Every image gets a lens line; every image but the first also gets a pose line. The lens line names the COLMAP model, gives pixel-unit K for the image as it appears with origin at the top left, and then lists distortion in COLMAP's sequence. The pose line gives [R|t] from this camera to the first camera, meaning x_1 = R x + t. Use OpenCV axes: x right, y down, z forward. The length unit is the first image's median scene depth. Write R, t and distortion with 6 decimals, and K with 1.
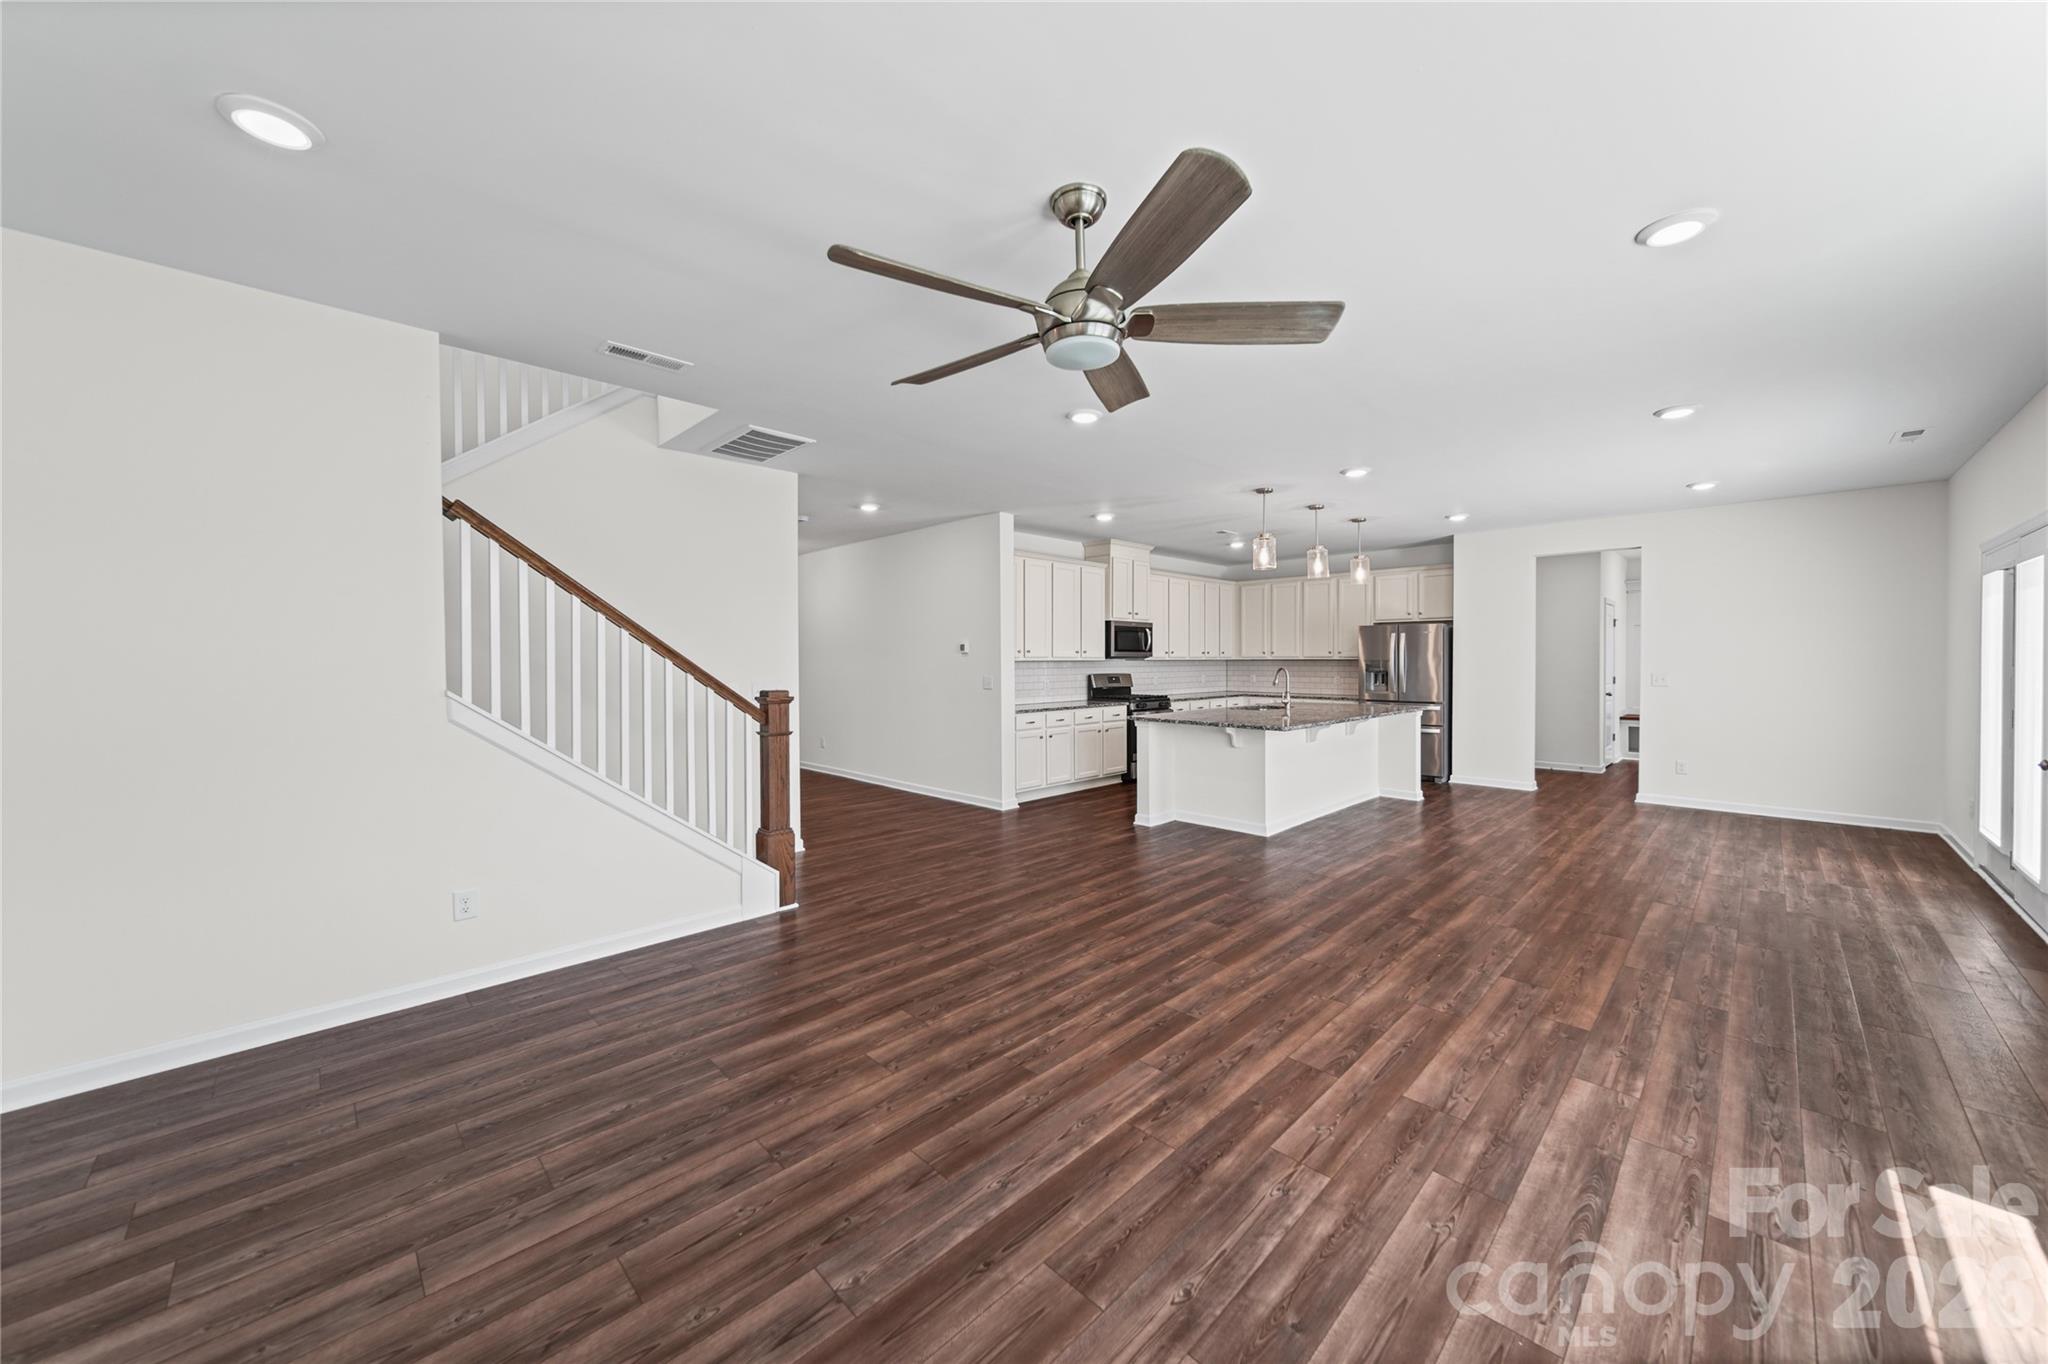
lens RADIAL K [[739.1, 0, 1020.9], [0, 739.1, 673.0], [0, 0, 1]] dist [0.001174, -0.001440]
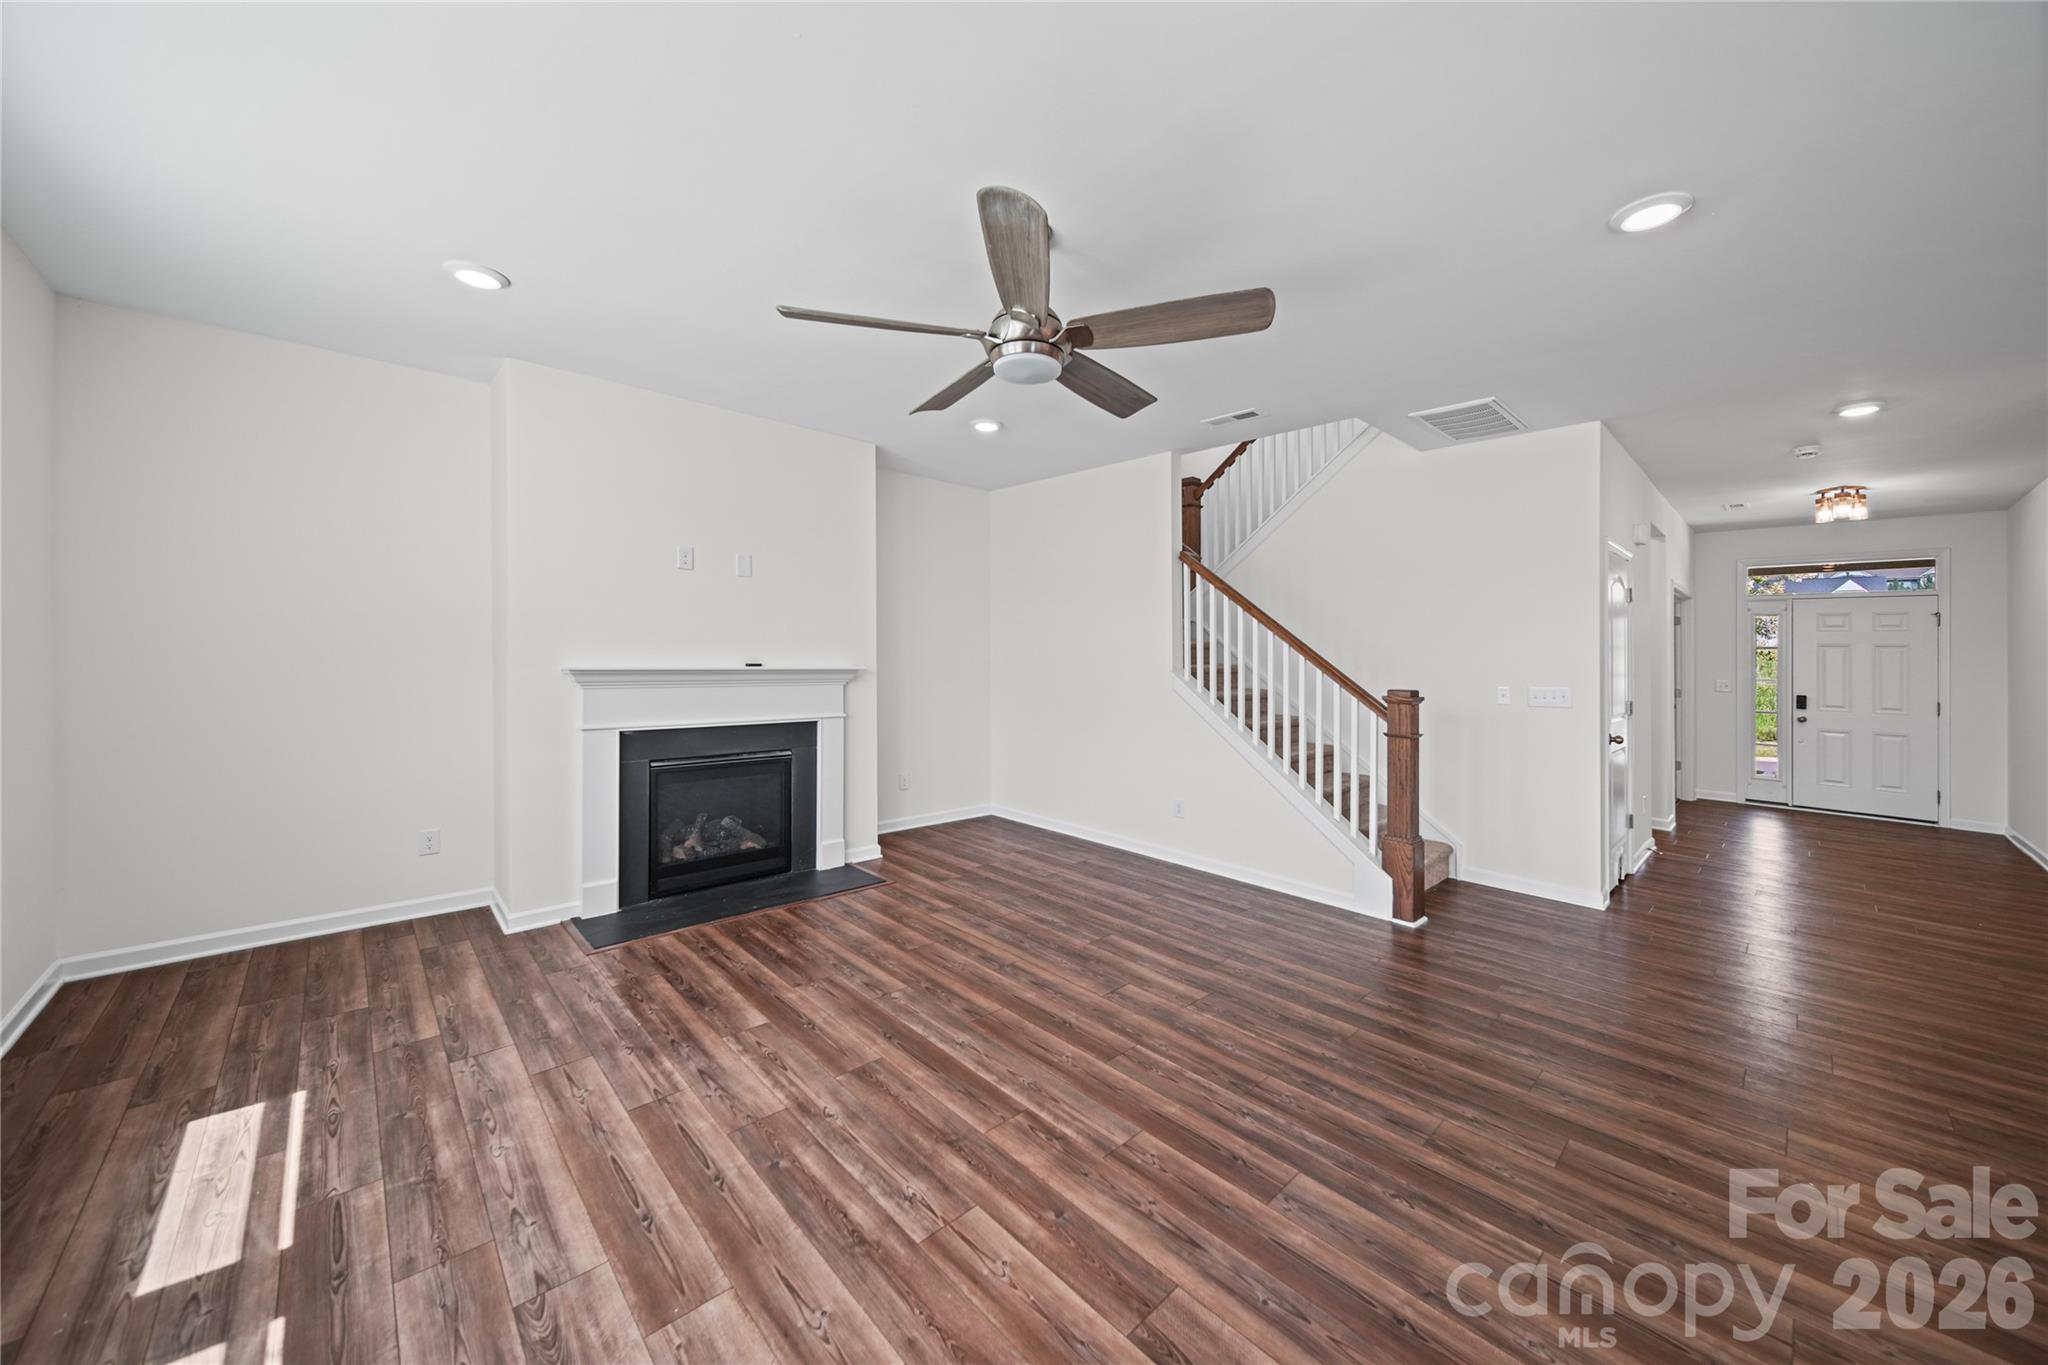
lens RADIAL K [[739.1, 0, 1040.9], [0, 739.1, 656.7], [0, 0, 1]] dist [0.001174, -0.001440]
pose [[-0.023078, 0.011180, -0.999671, 1.082949], [-0.038656, 0.999180, 0.012067, -0.019672], [0.998986, 0.038922, -0.022627, 0.962715]]
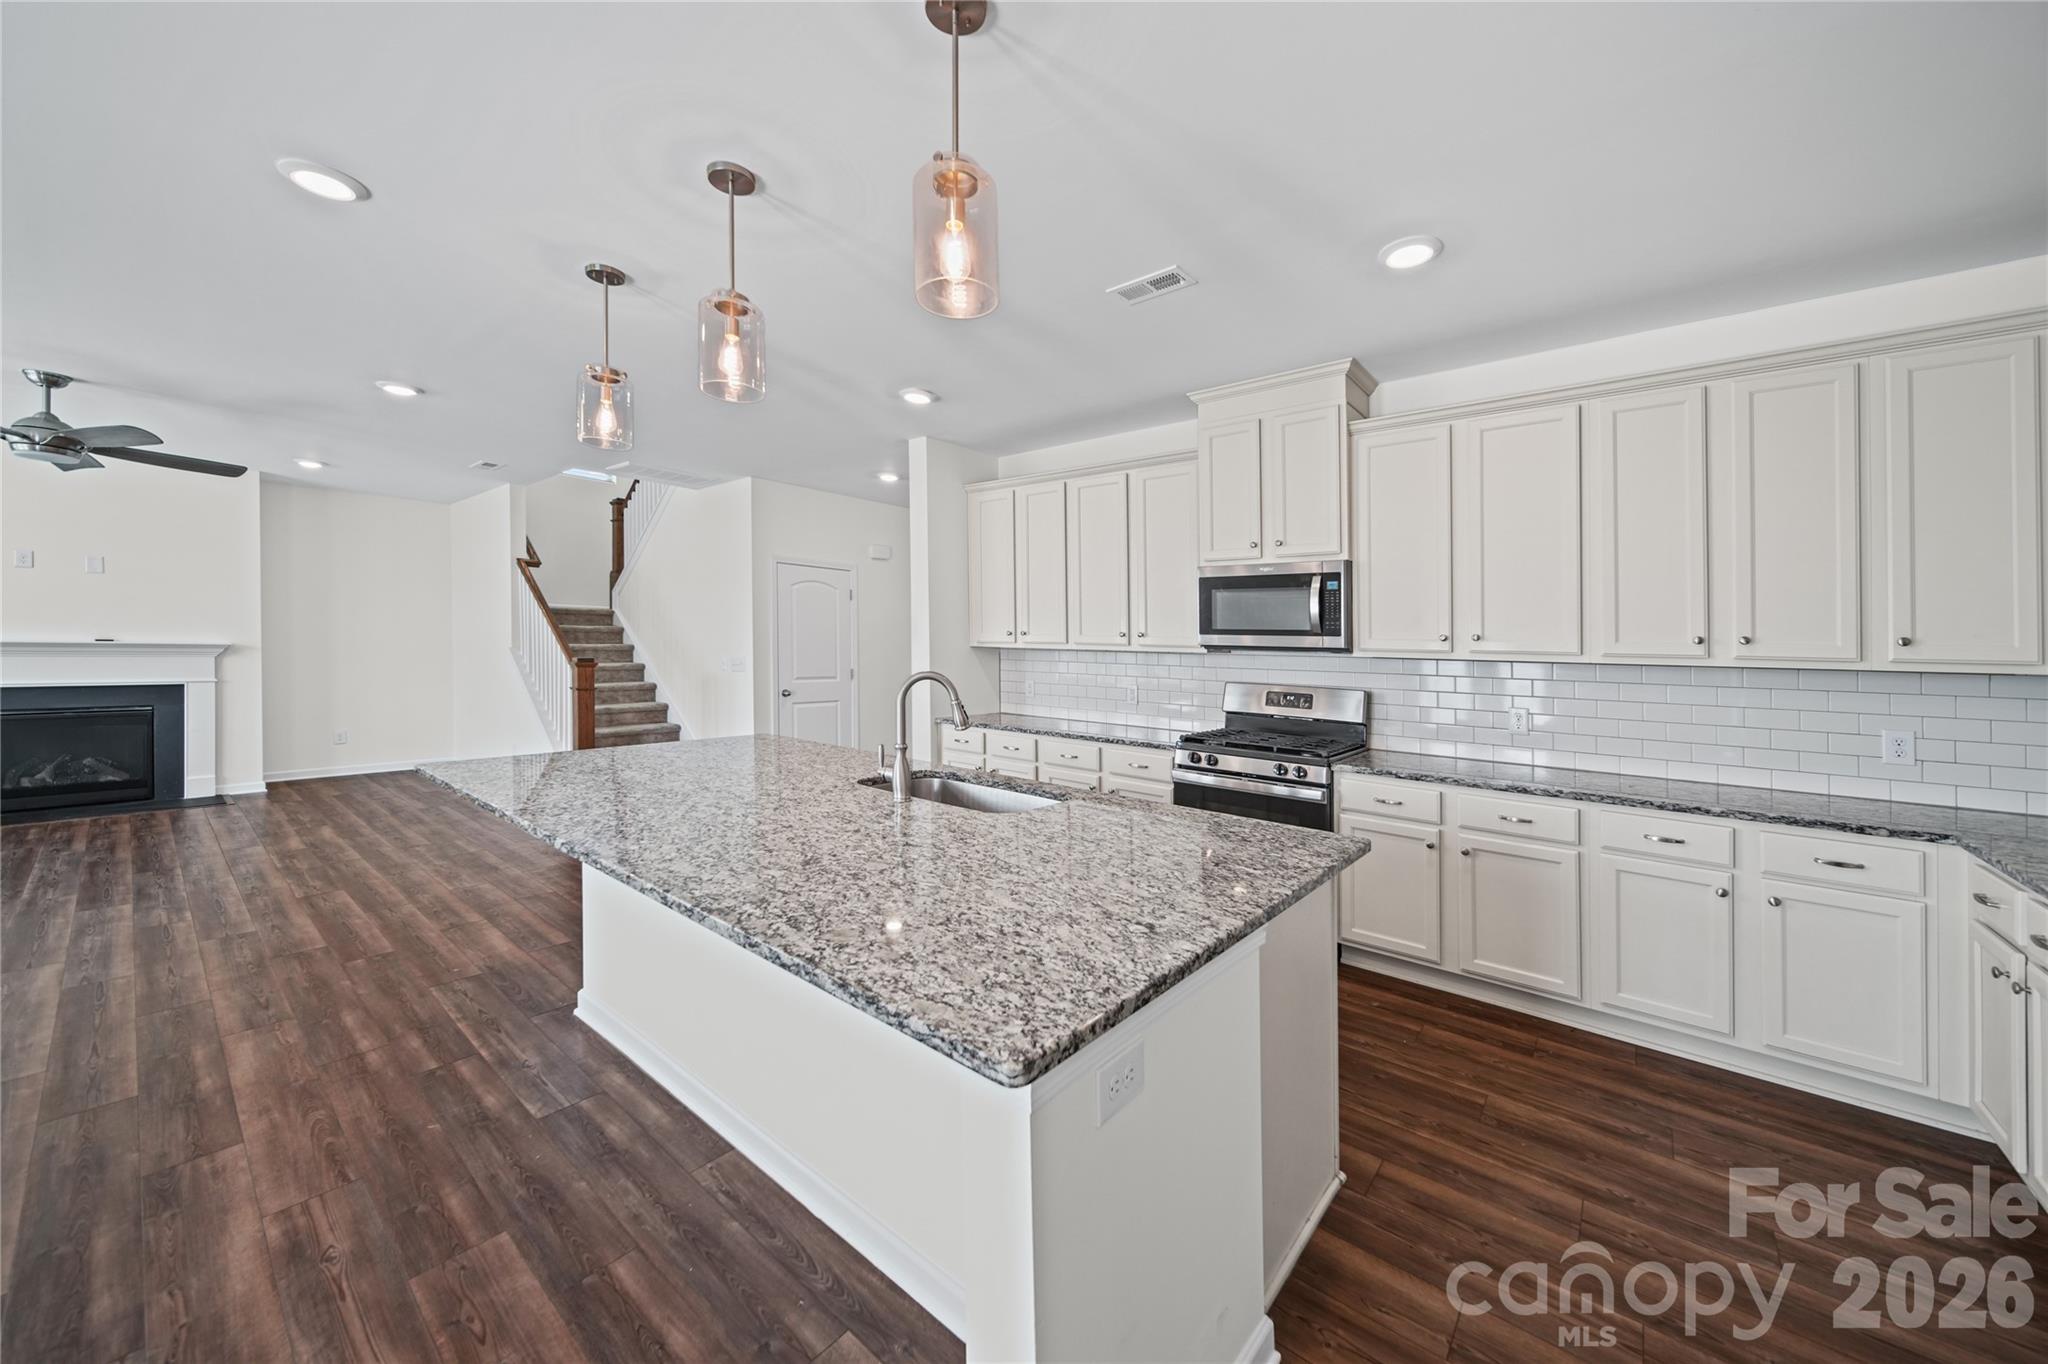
lens RADIAL K [[739.1, 0, 1041.5], [0, 739.1, 645.5], [0, 0, 1]] dist [0.001174, -0.001440]
pose [[0.077073, 0.009099, -0.996984, 1.768144], [-0.039993, 0.999182, 0.006028, -0.062687], [0.996223, 0.039408, 0.077373, 2.715996]]
